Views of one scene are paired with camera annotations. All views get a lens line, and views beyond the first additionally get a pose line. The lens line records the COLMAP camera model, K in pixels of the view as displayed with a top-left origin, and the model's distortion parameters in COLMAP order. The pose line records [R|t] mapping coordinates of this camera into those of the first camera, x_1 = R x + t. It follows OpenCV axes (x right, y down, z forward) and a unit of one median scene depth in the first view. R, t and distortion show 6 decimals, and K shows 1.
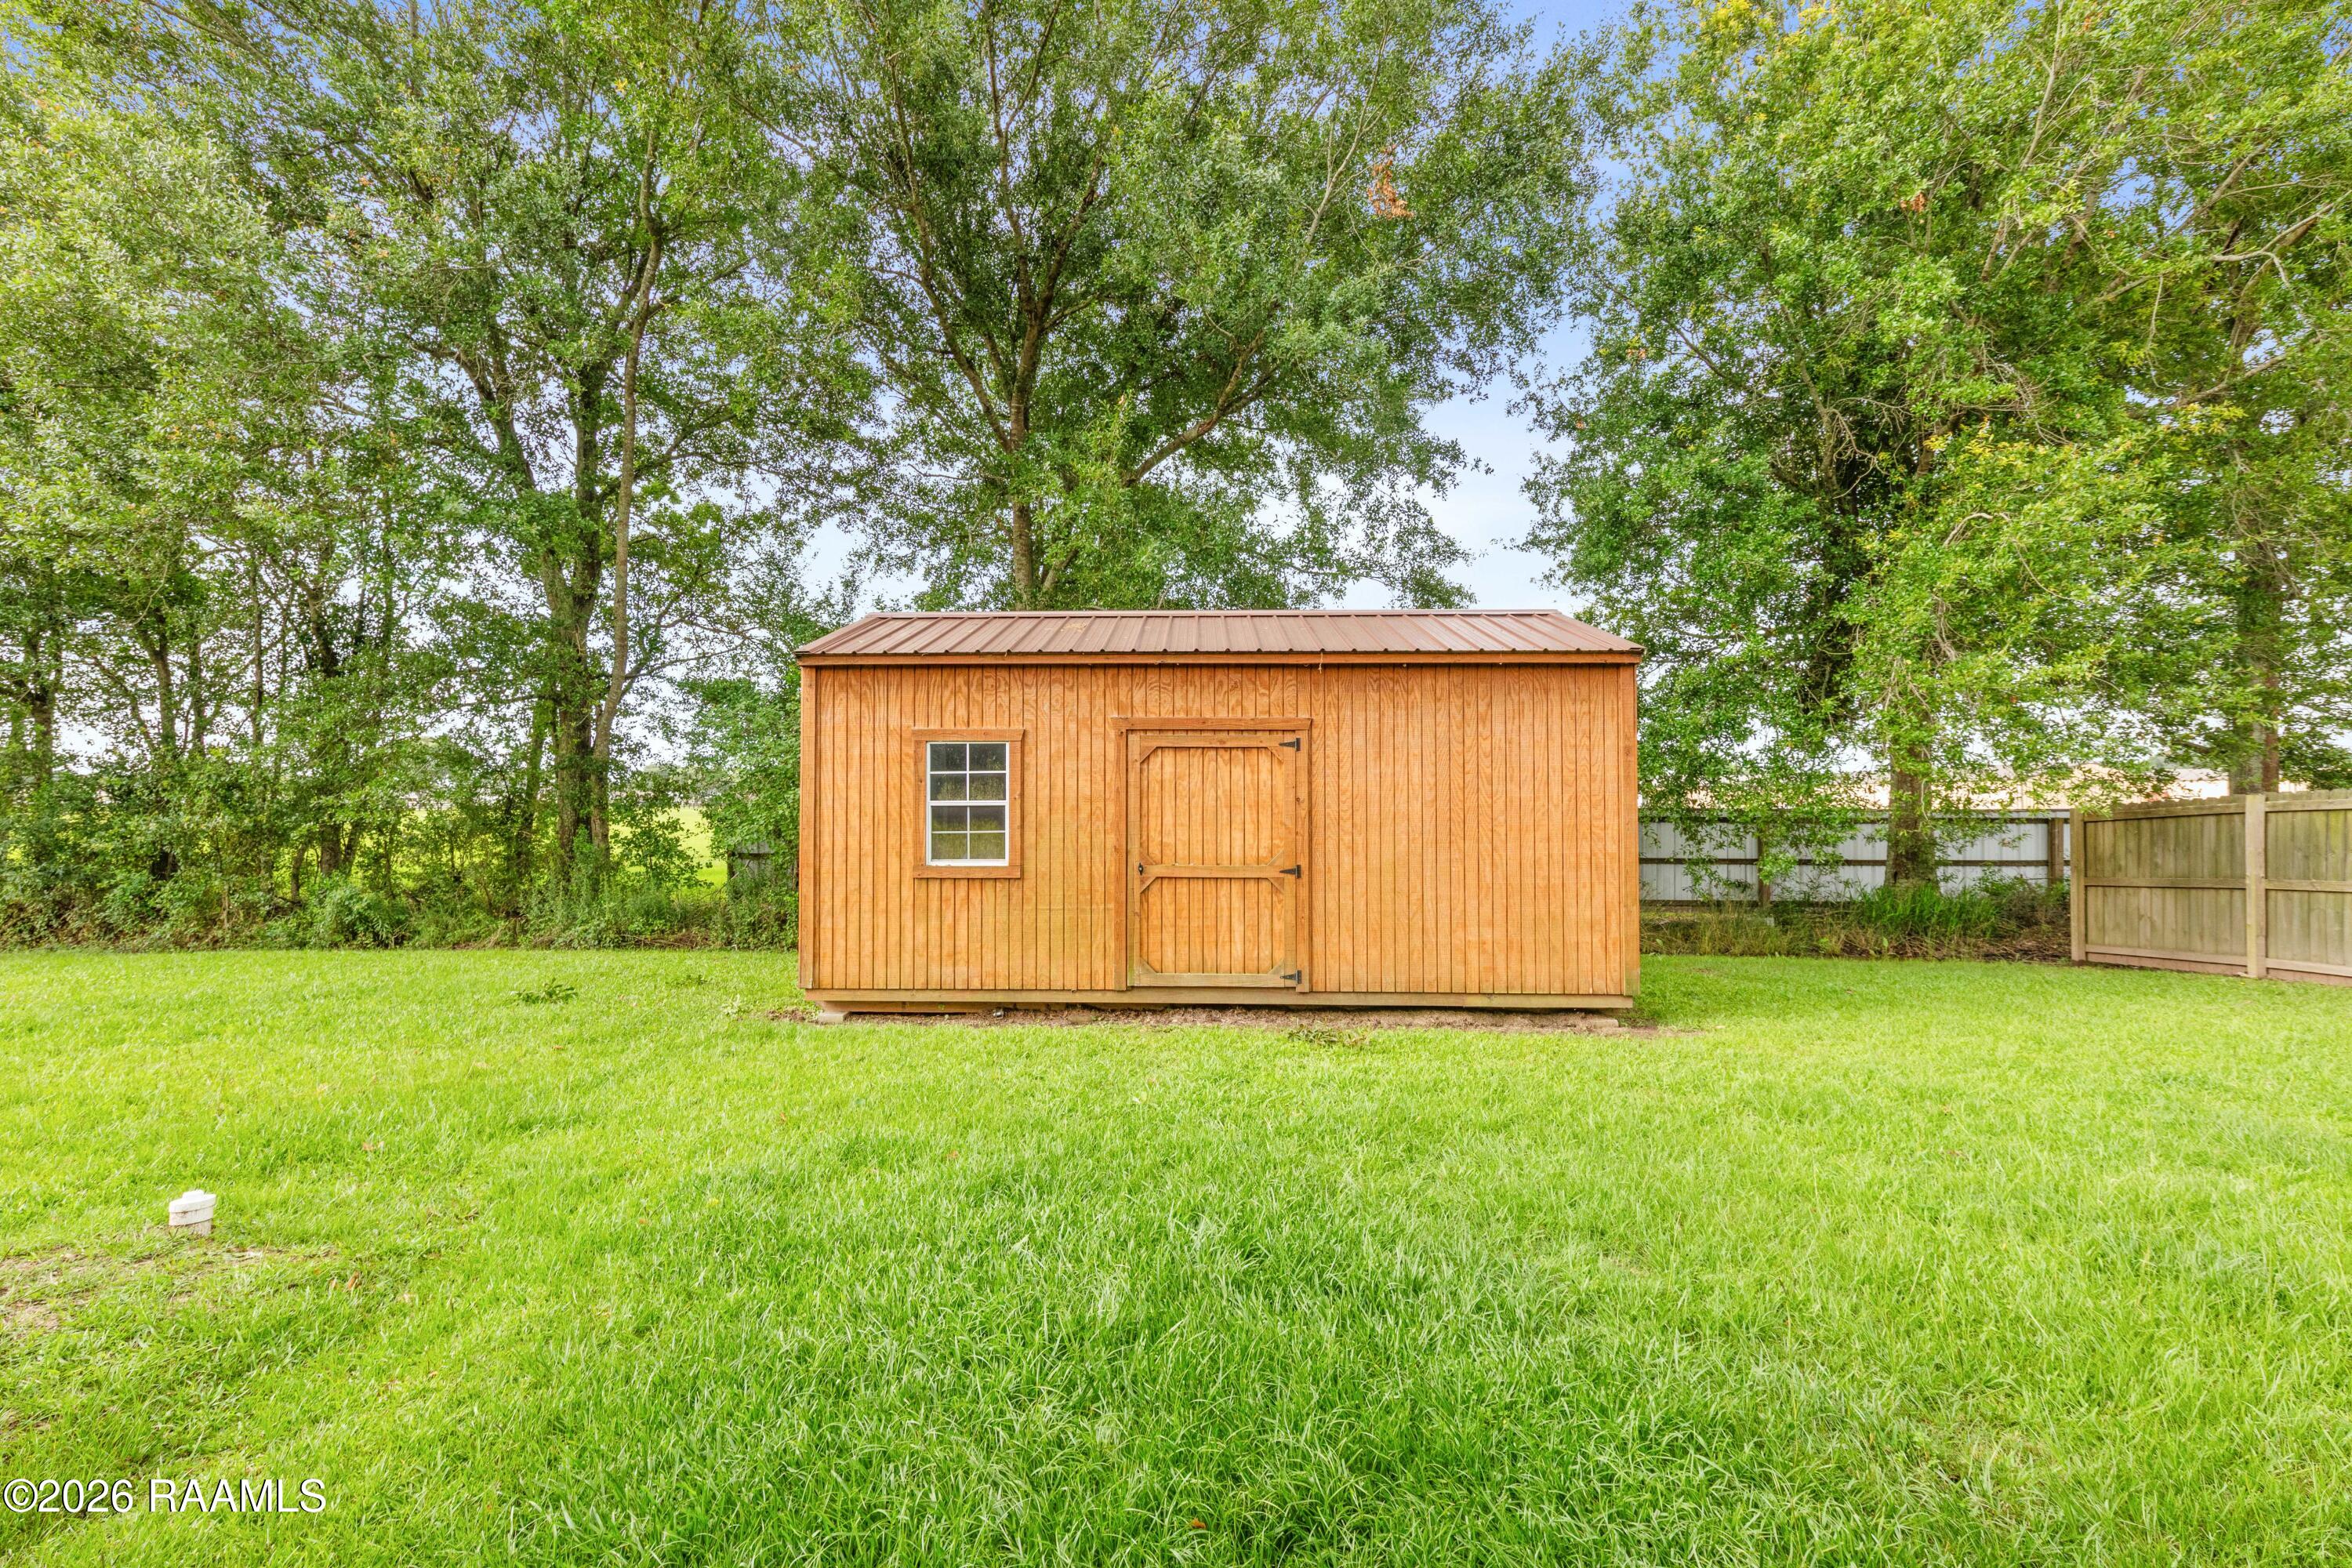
lens RADIAL K [[1077.7, 0, 1174.6], [0, 1077.7, 797.7], [0, 0, 1]] dist [0.001428, 0.000214]
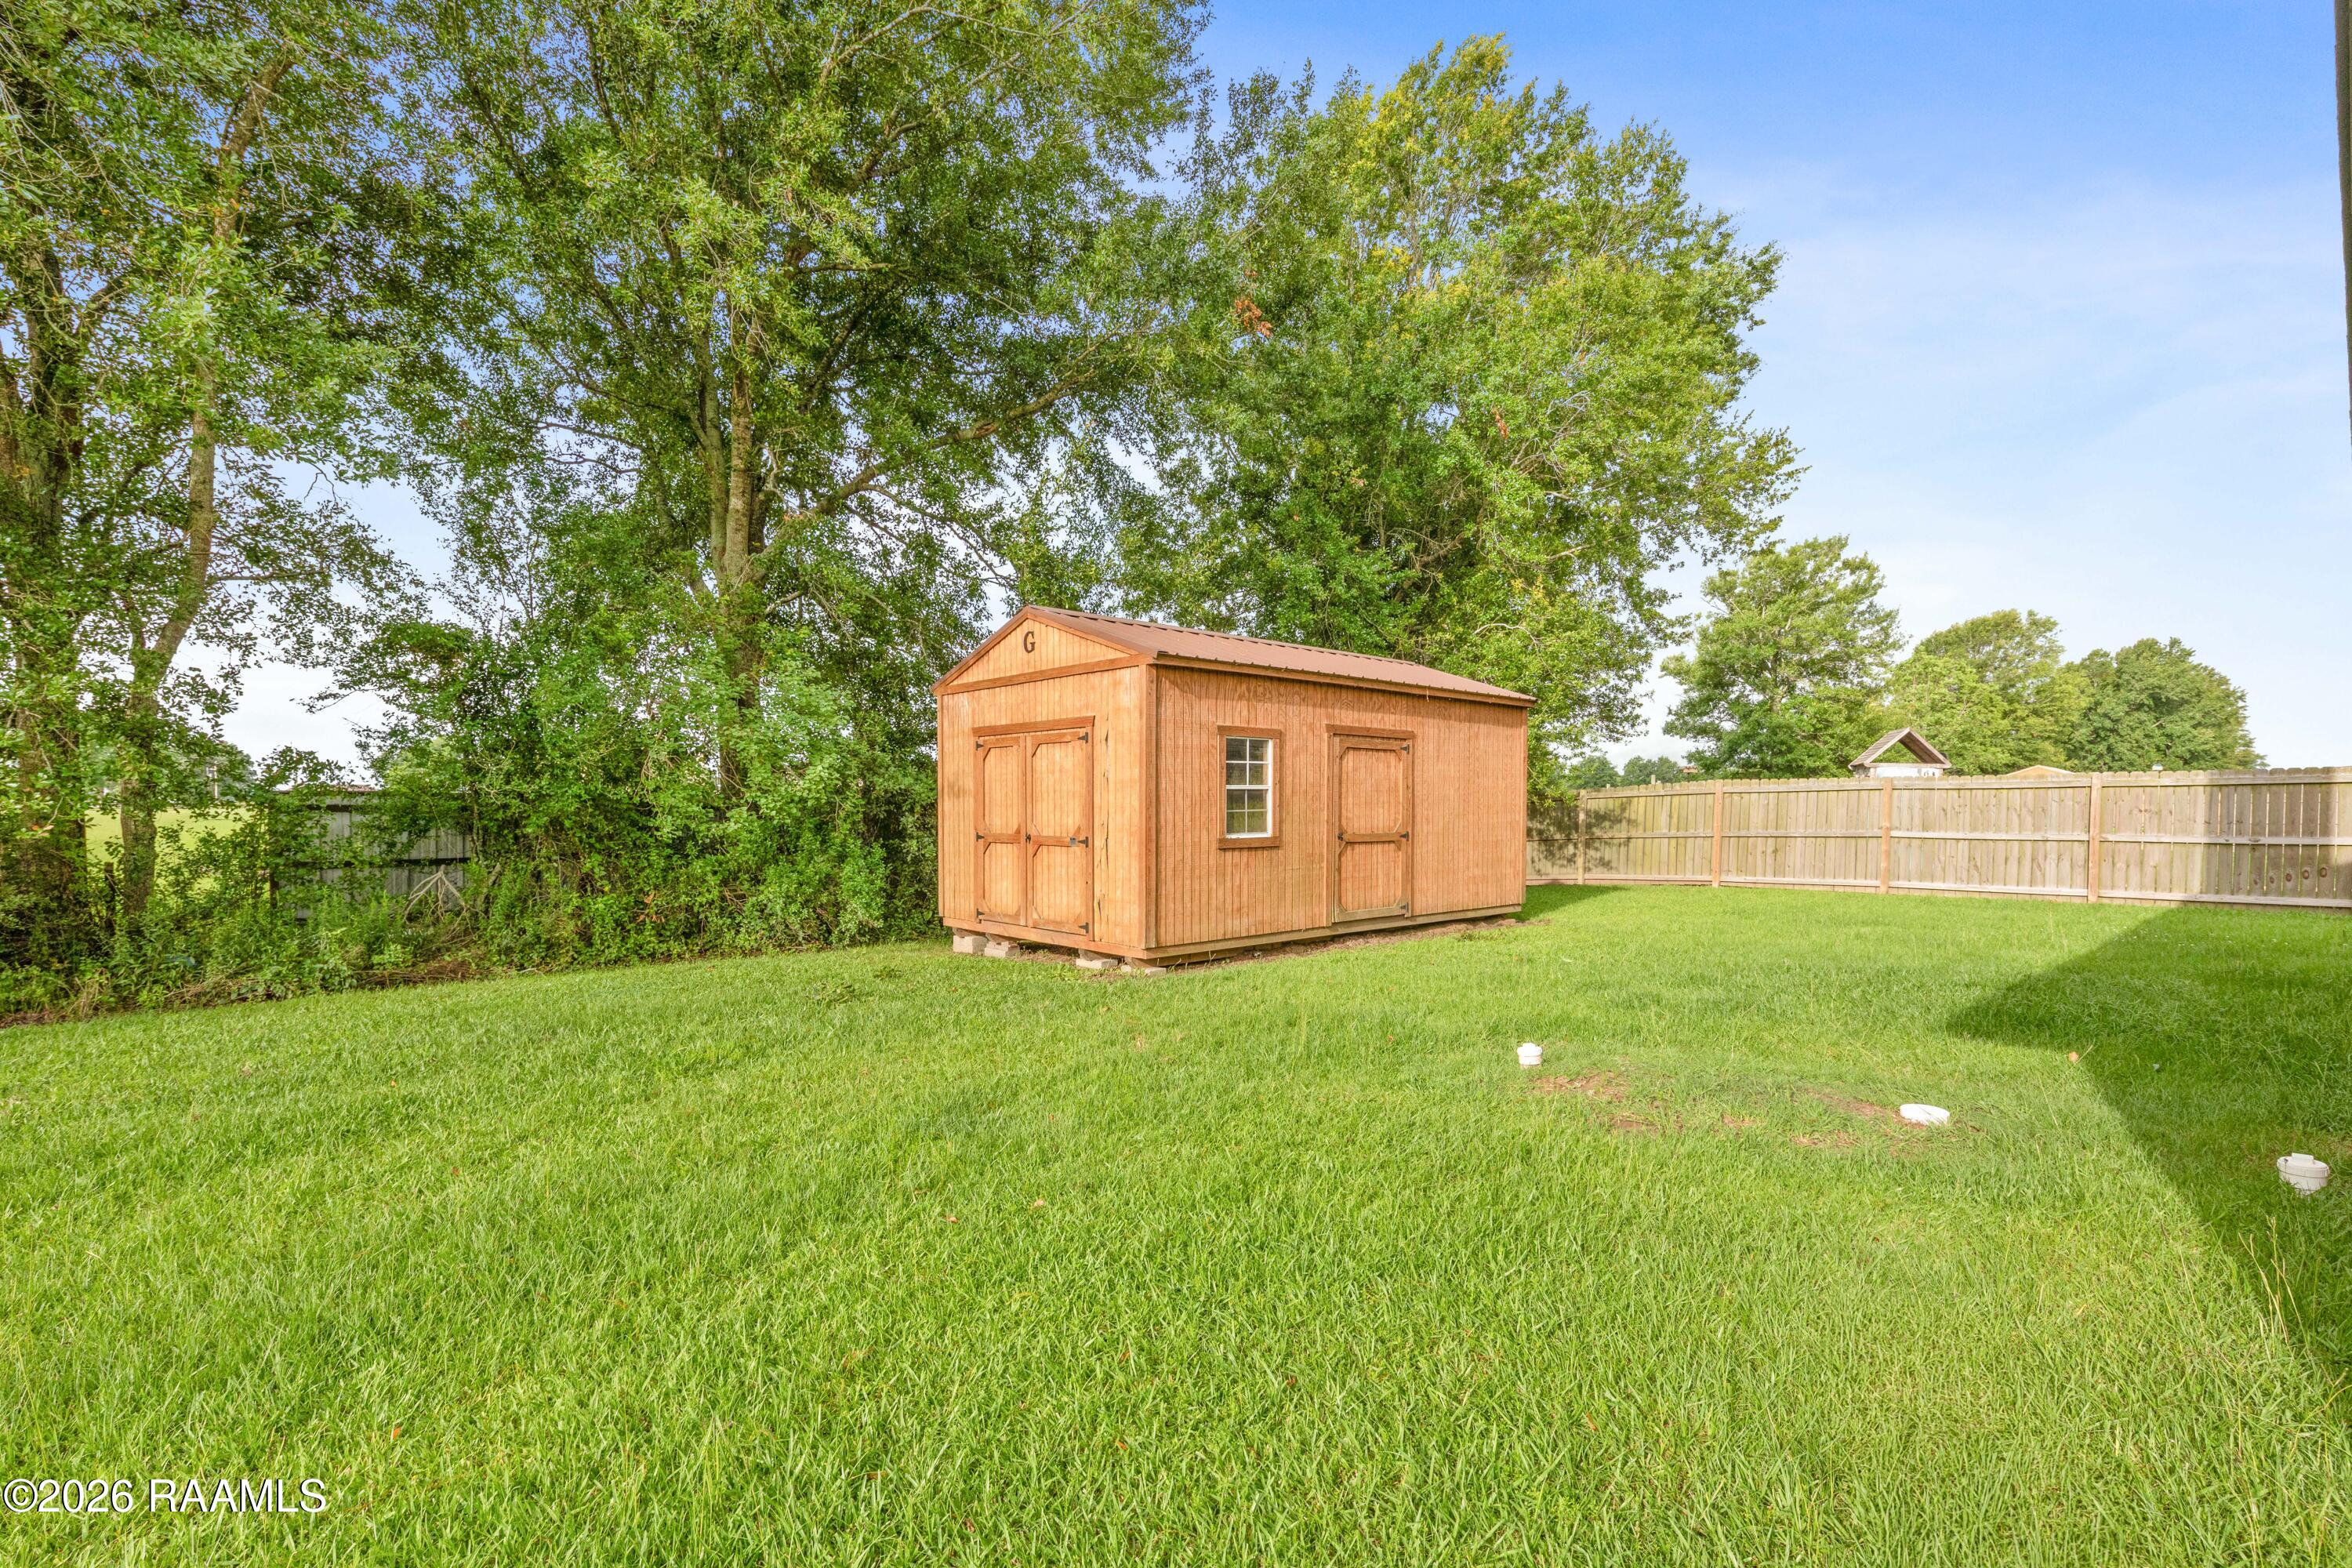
lens RADIAL K [[1077.7, 0, 1174.6], [0, 1077.7, 797.7], [0, 0, 1]] dist [0.001428, 0.000214]
pose [[0.731386, 0.002733, 0.681958, -1.111431], [0.001672, 0.999982, -0.005801, 0.024792], [-0.681961, 0.005383, 0.731369, 0.141661]]
